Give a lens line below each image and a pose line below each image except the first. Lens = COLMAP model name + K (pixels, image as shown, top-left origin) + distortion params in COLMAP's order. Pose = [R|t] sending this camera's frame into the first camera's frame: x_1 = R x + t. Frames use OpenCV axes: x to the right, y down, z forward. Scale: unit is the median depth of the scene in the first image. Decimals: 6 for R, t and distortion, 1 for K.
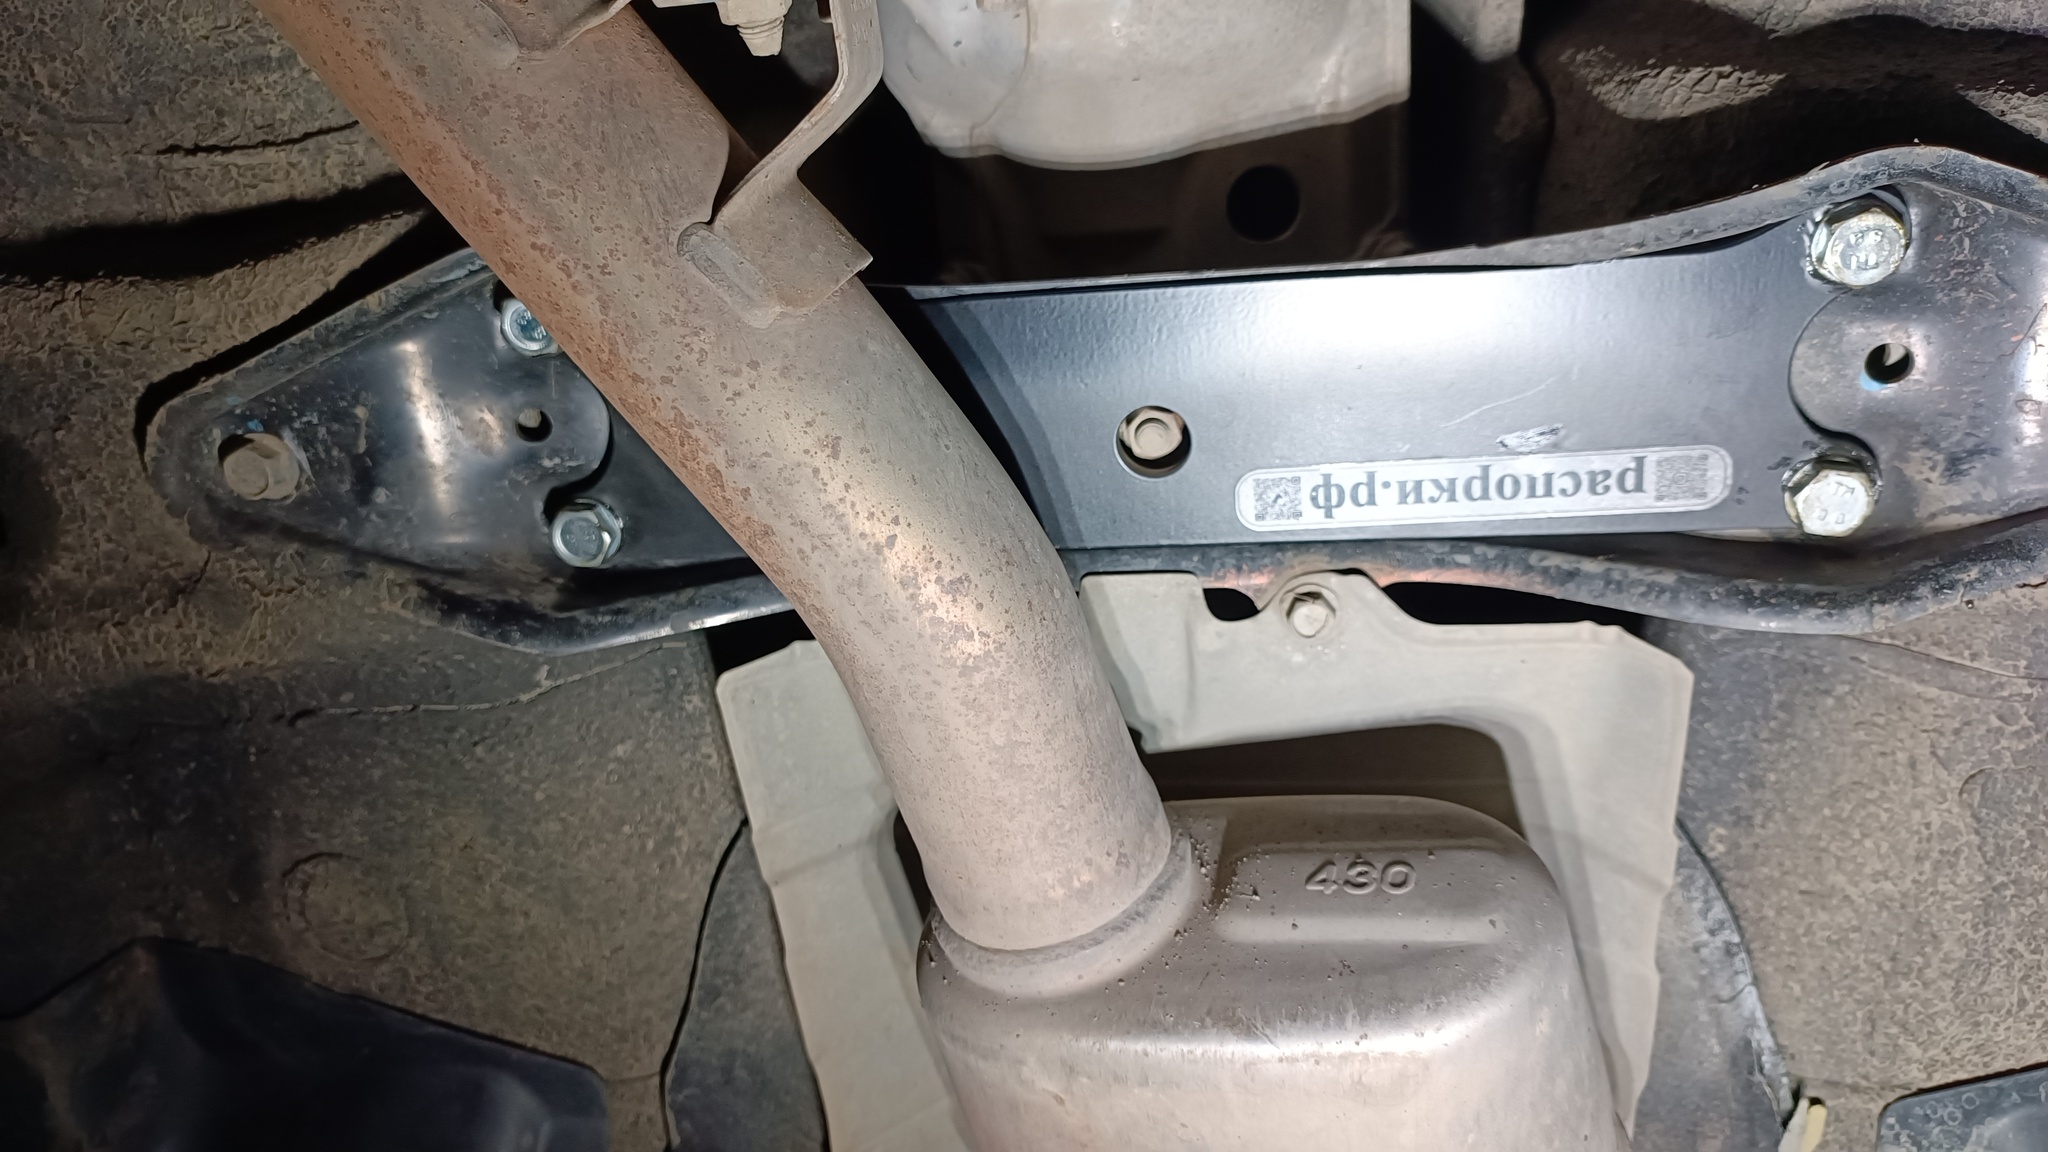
lens RADIAL K [[1532.6, 0, 1024.0], [0, 1532.6, 576.0], [0, 0, 1]] dist [0.006738, -0.020626]
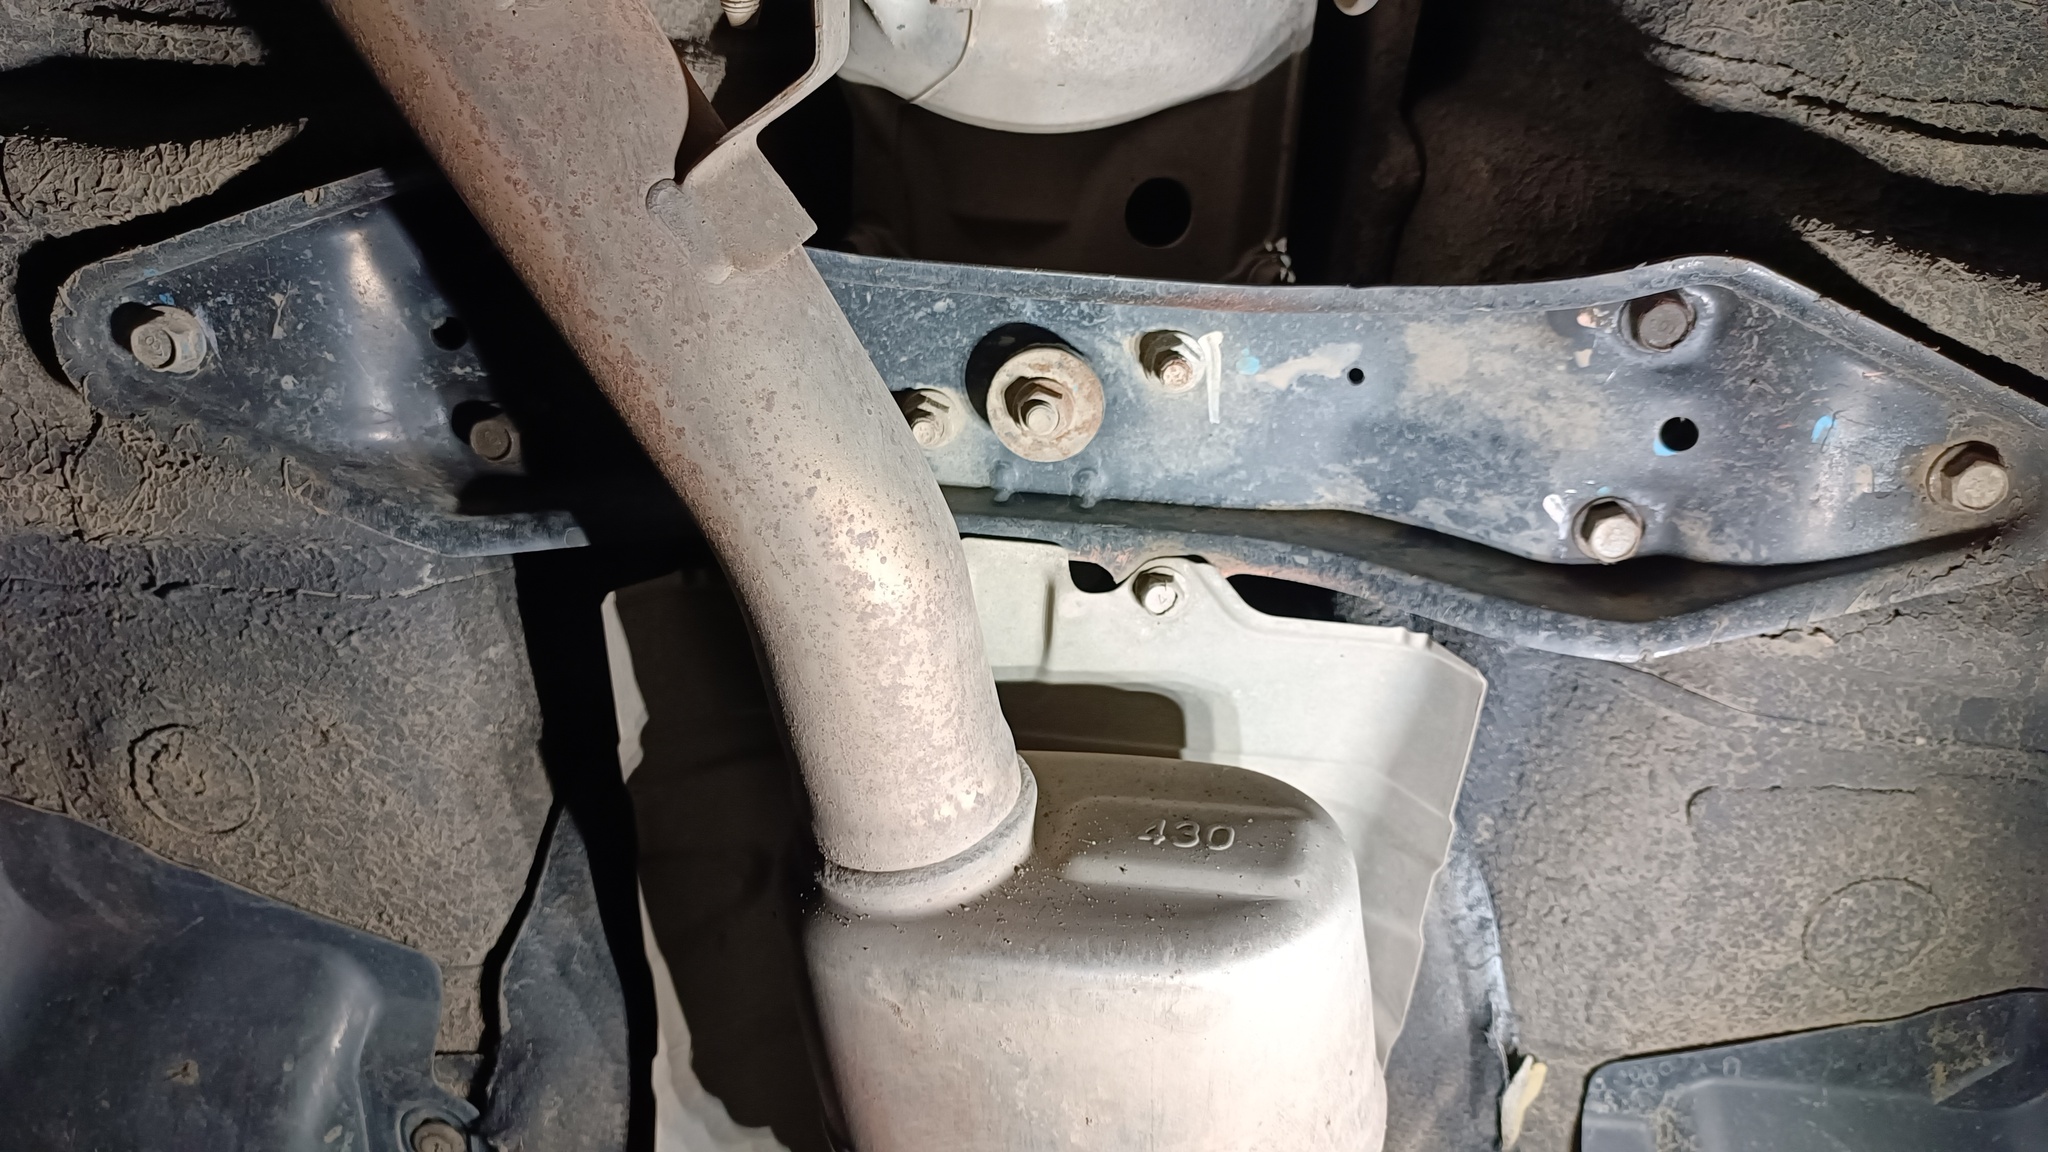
lens RADIAL K [[1532.9, 0, 1024.0], [0, 1532.9, 576.0], [0, 0, 1]] dist [0.000947, 0.021417]
pose [[0.985712, 0.106671, 0.130359, -0.058318], [-0.111492, 0.993305, 0.030238, -0.010671], [-0.126260, -0.044340, 0.991006, -0.084243]]
